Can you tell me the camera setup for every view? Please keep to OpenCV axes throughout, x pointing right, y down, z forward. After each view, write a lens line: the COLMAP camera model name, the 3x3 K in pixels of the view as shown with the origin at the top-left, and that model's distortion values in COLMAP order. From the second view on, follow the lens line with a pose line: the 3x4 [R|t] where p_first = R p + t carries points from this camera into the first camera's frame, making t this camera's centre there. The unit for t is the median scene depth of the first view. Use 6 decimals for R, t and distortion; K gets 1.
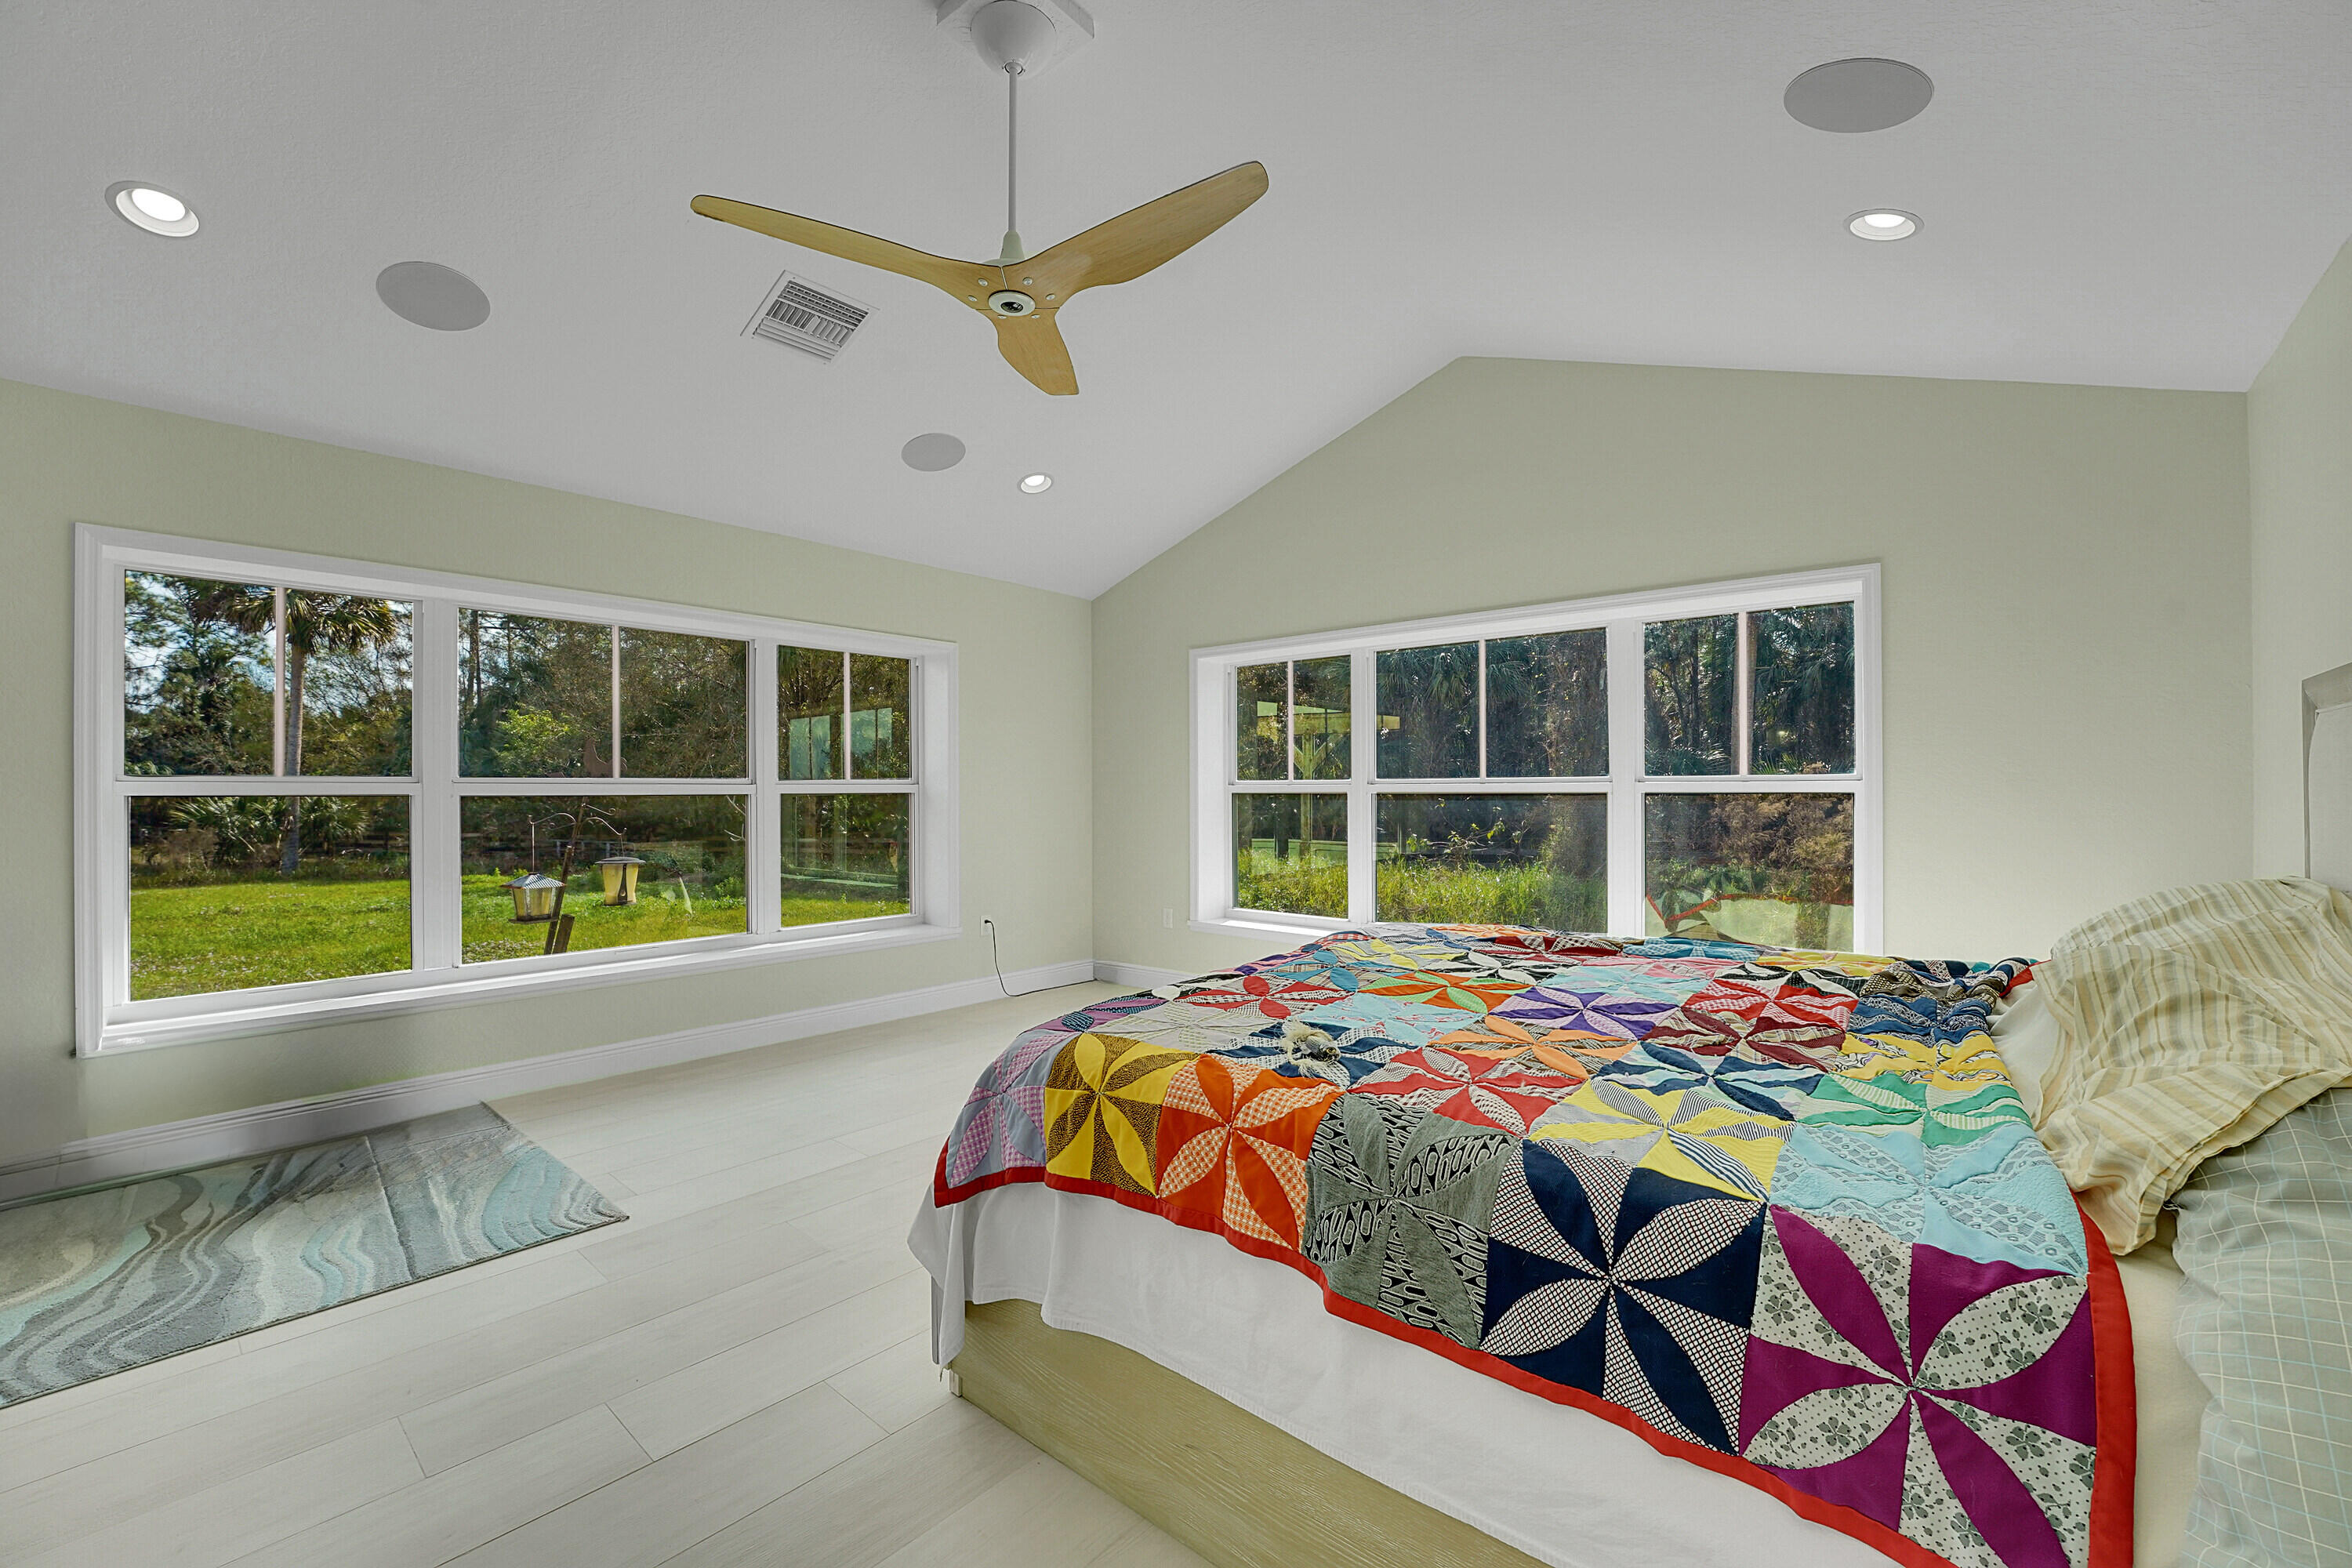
lens RADIAL K [[947.9, 0, 1183.0], [0, 947.9, 789.8], [0, 0, 1]] dist [-0.023664, 0.000294]
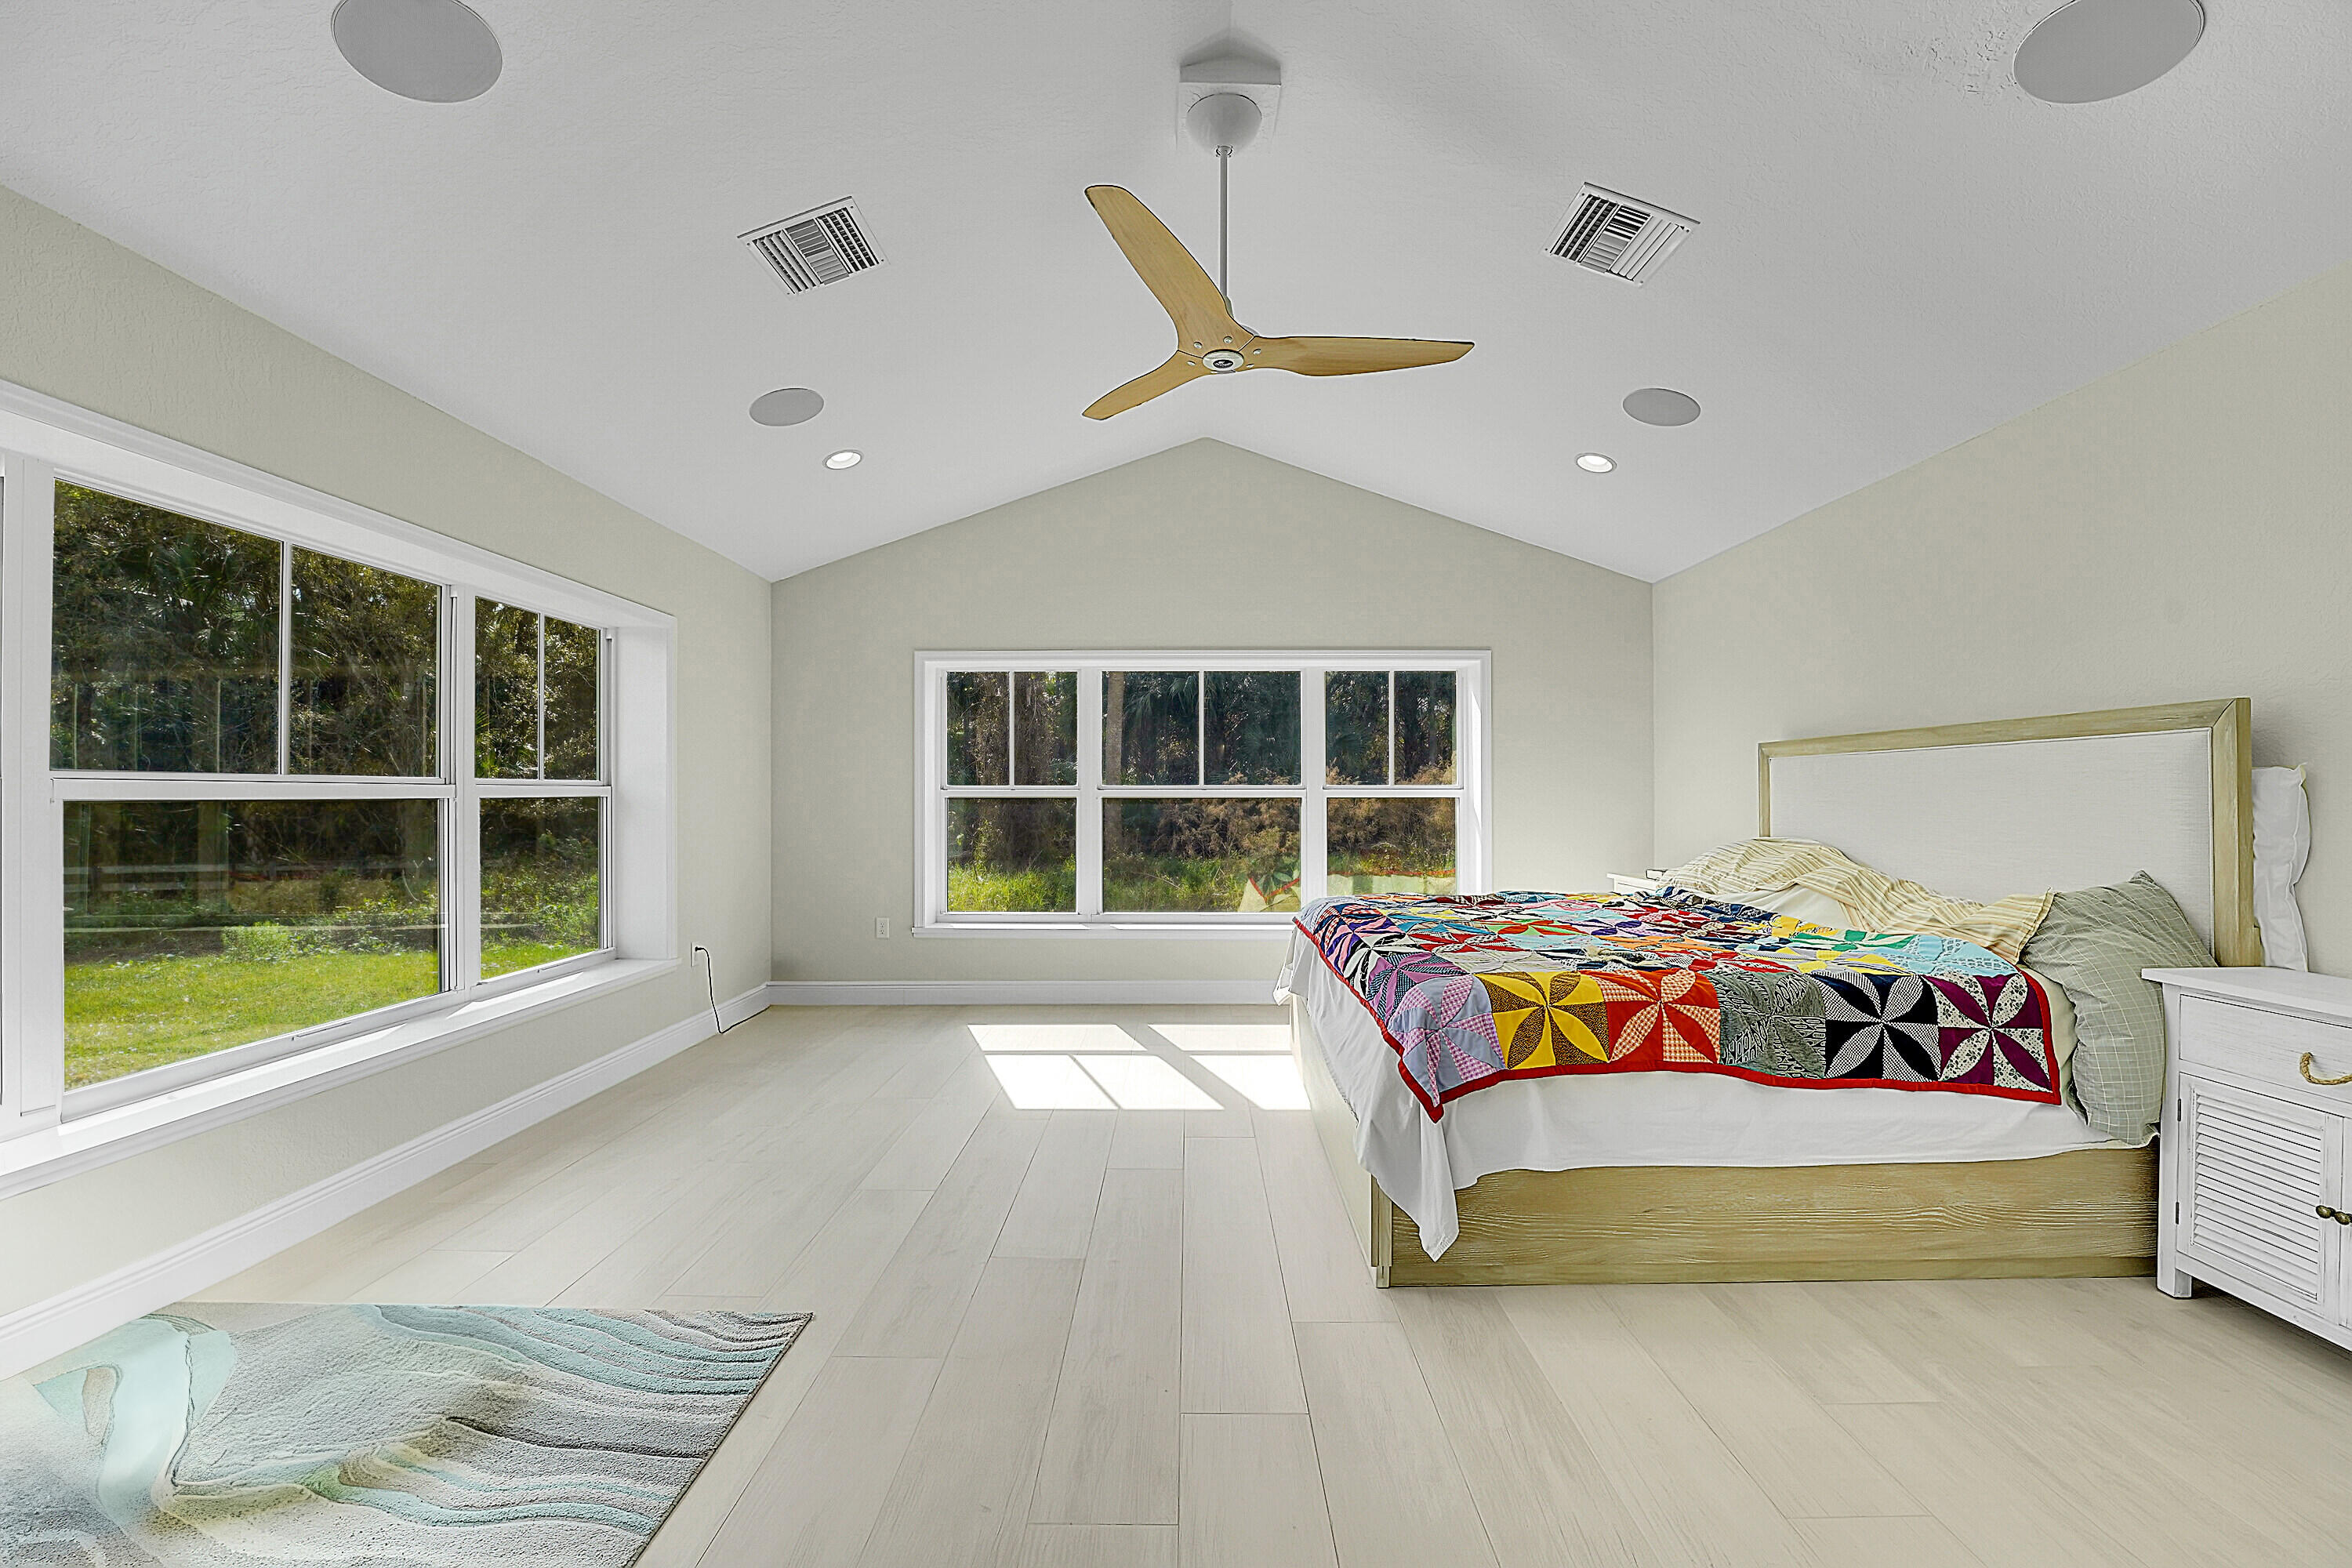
lens RADIAL K [[947.9, 0, 1184.3], [0, 947.9, 789.1], [0, 0, 1]] dist [-0.023664, 0.000294]
pose [[0.763372, 0.006323, 0.645928, -1.457903], [-0.002439, 0.999973, -0.006906, 0.003074], [-0.645954, 0.003697, 0.763367, 0.266255]]
